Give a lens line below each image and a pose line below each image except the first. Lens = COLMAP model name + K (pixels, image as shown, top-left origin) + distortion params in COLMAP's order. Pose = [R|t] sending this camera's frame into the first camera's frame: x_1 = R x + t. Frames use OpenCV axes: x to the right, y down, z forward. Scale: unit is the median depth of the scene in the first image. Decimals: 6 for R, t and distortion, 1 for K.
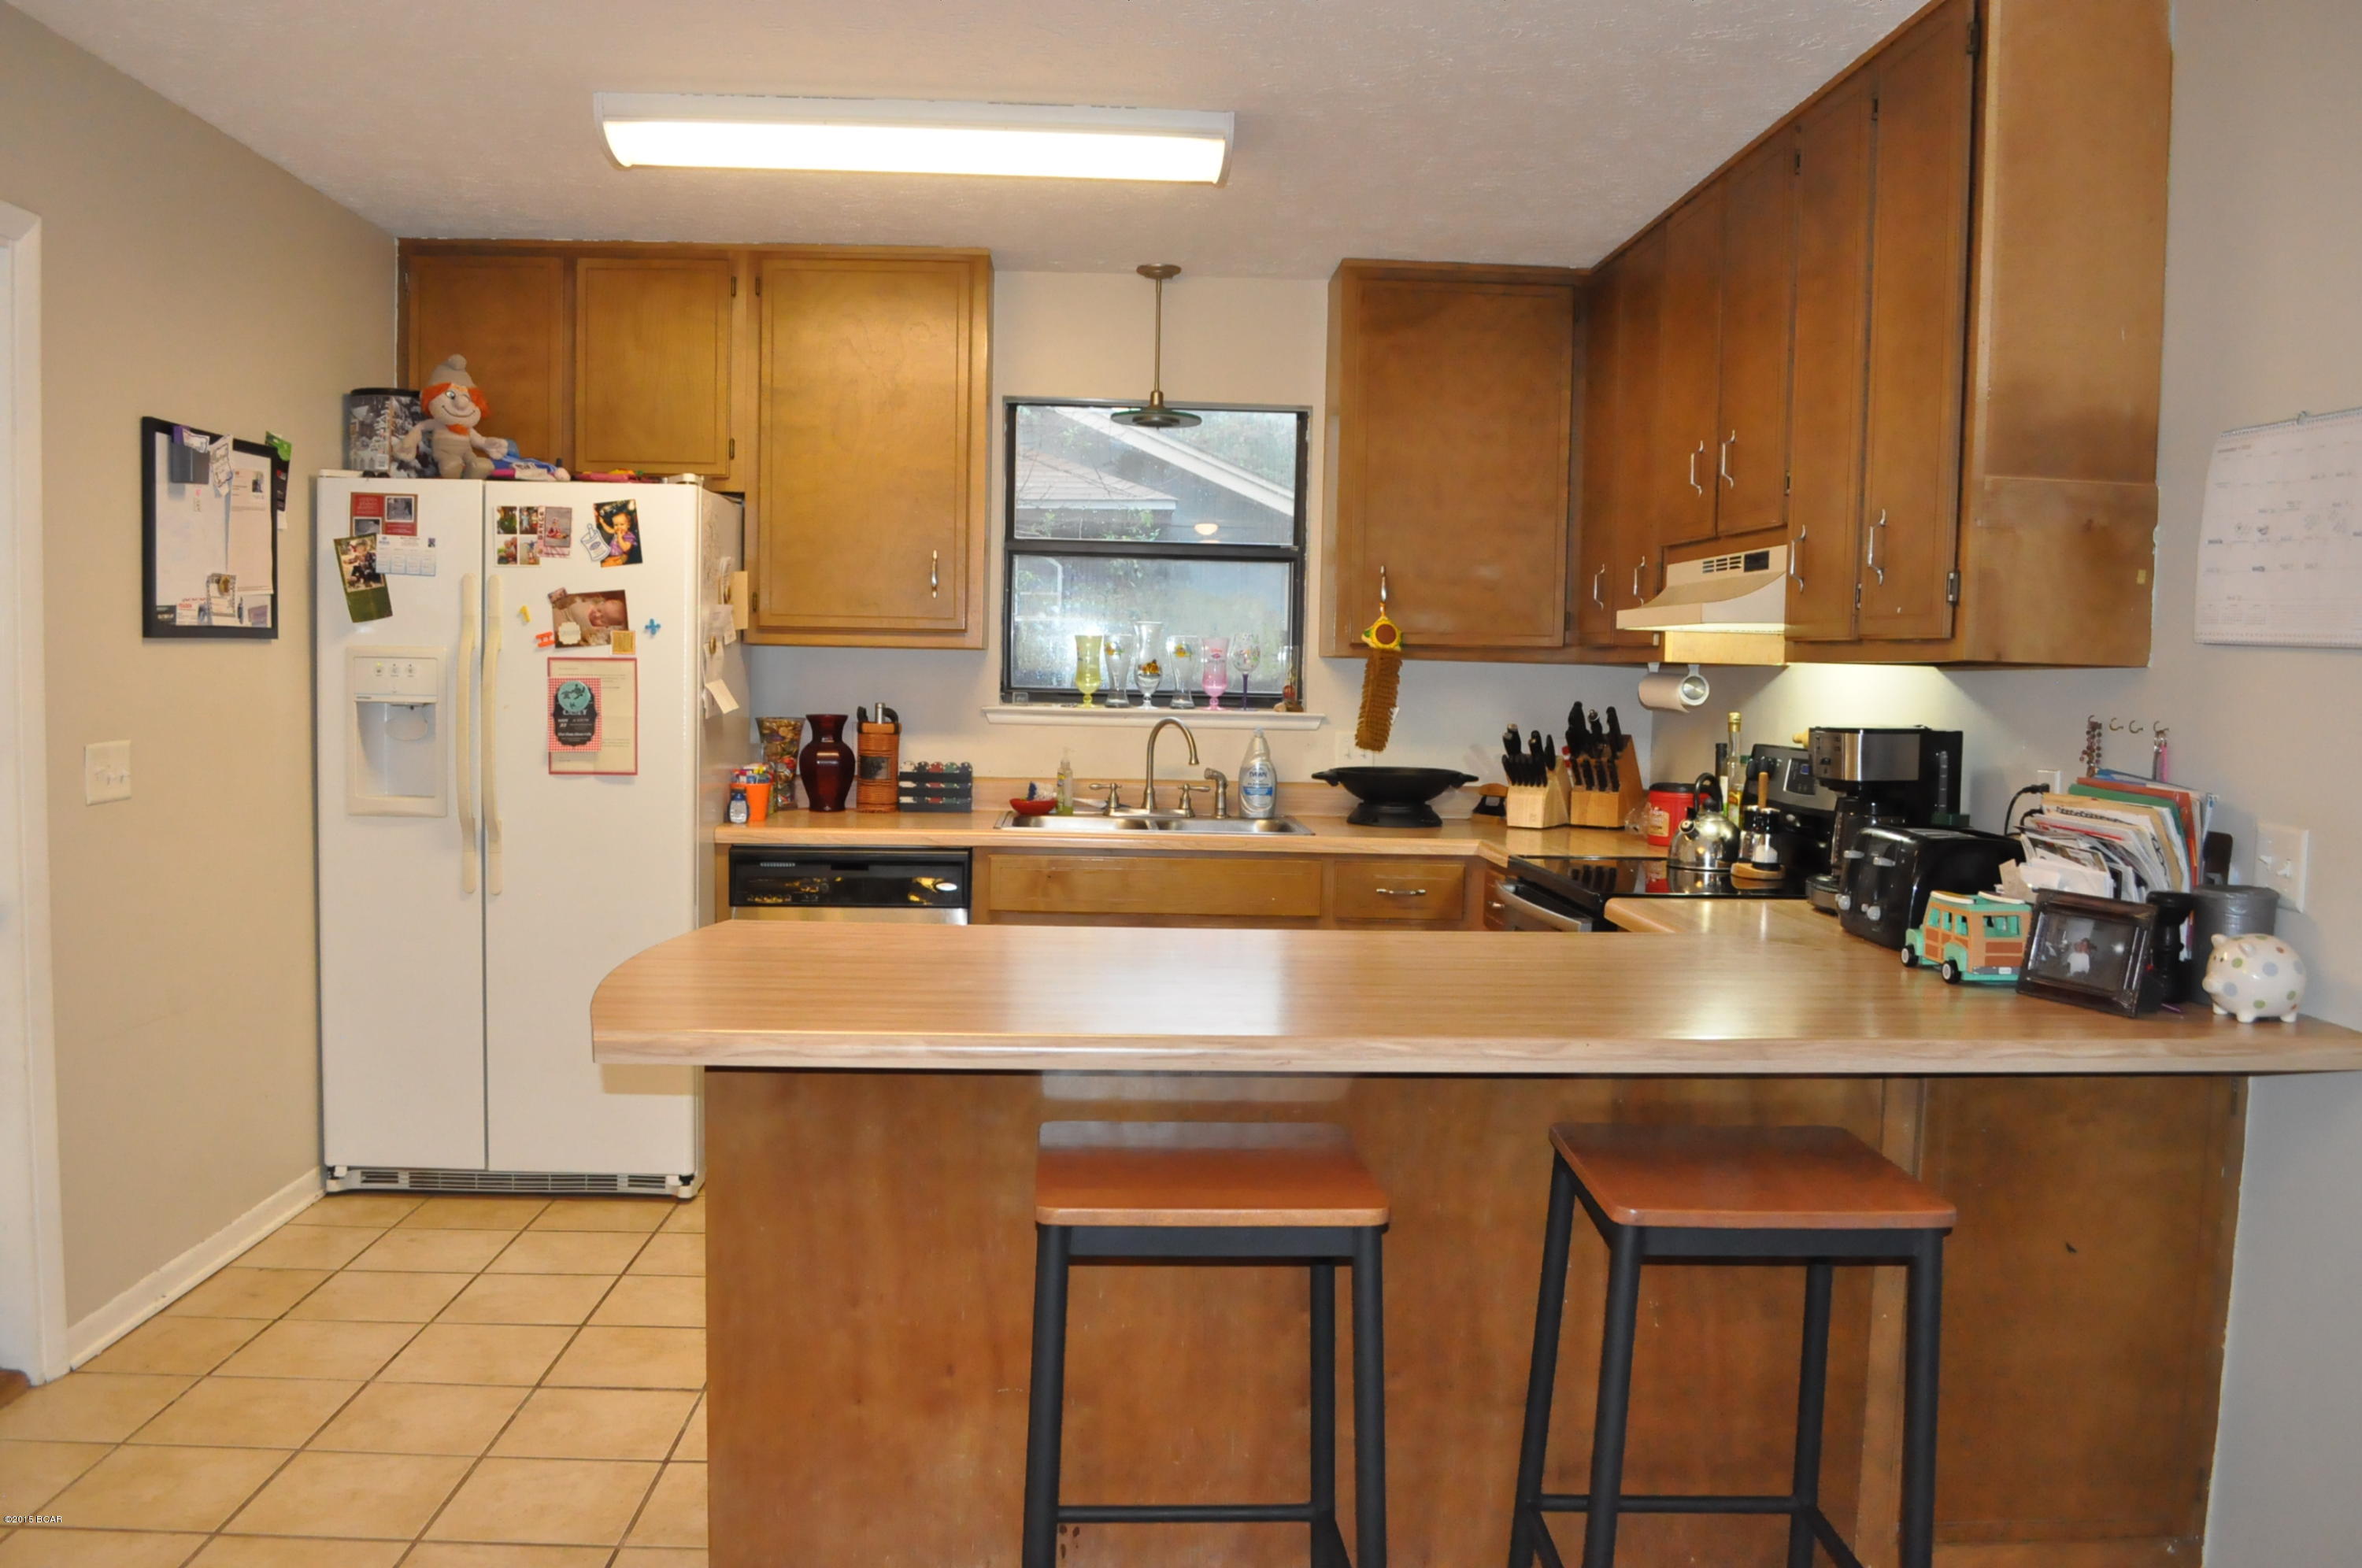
lens RADIAL K [[1863.8, 0, 1181.0], [0, 1863.8, 784.0], [0, 0, 1]] dist [-0.070585, -0.002048]
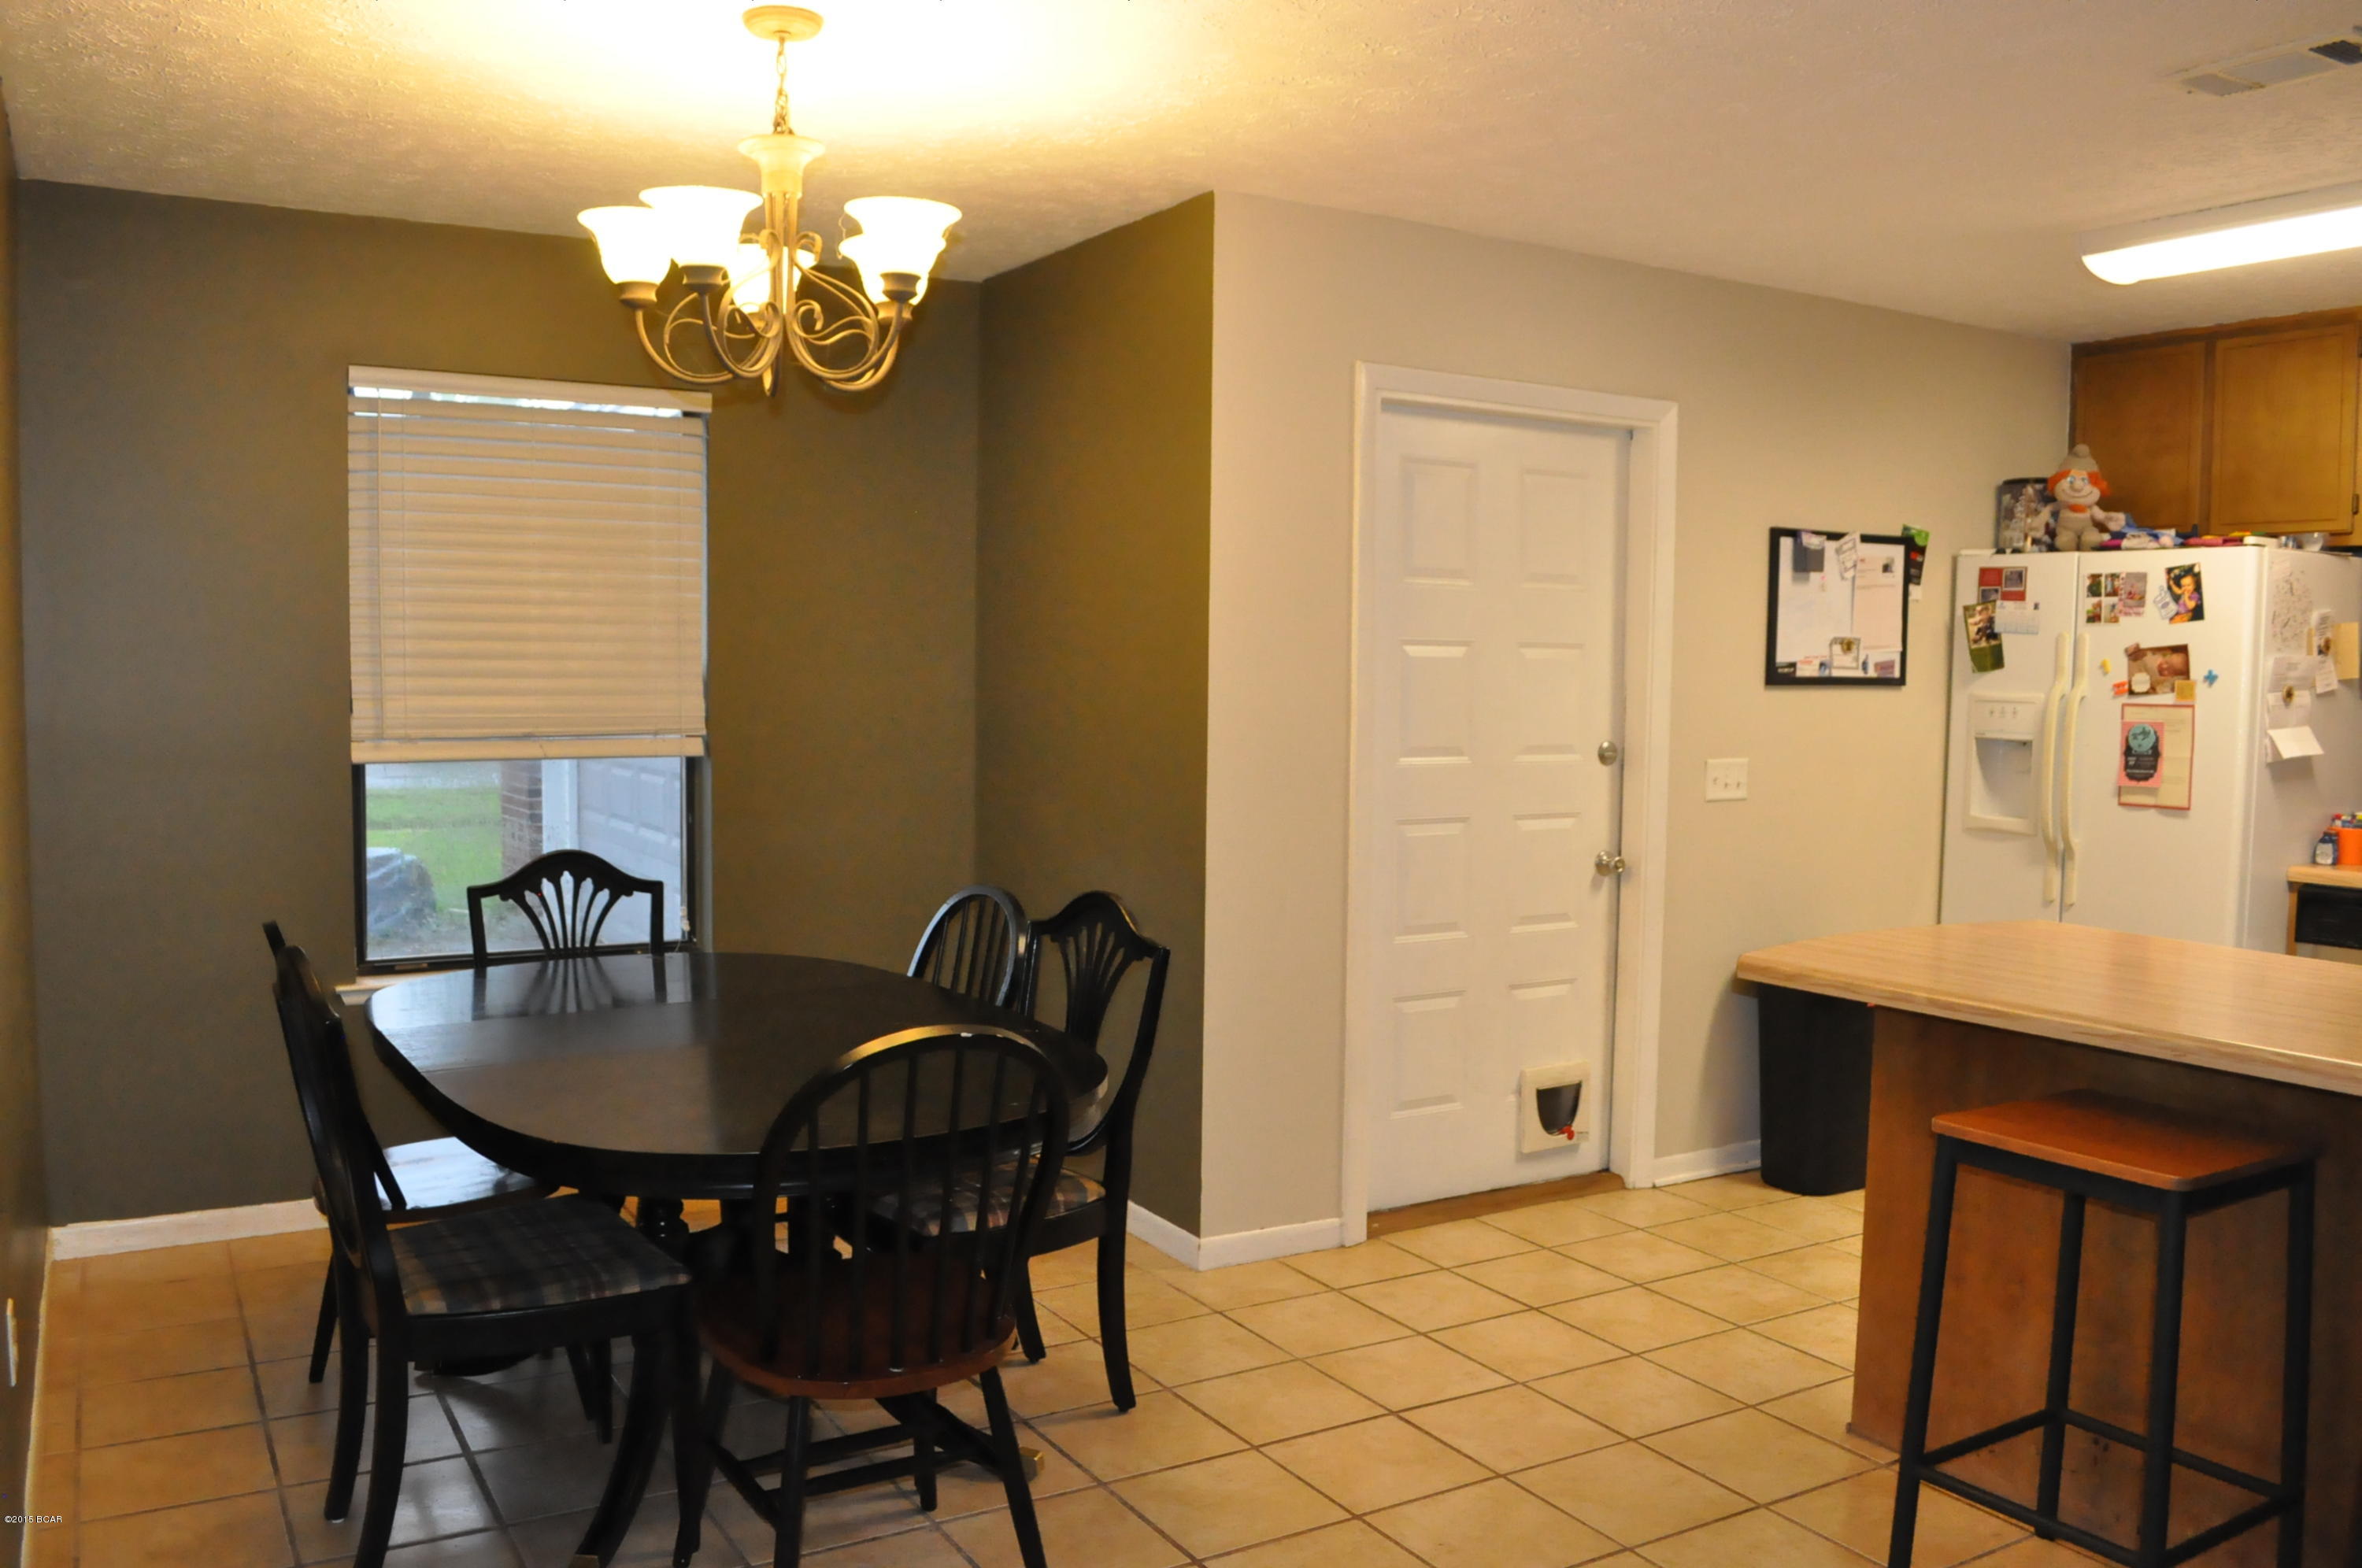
lens RADIAL K [[1863.8, 0, 1181.0], [0, 1863.8, 784.0], [0, 0, 1]] dist [-0.070585, -0.002048]
pose [[0.484027, 0.045364, -0.873876, 0.369869], [-0.063305, 0.997854, 0.016736, -0.000695], [0.872760, 0.047220, 0.485860, -0.059578]]
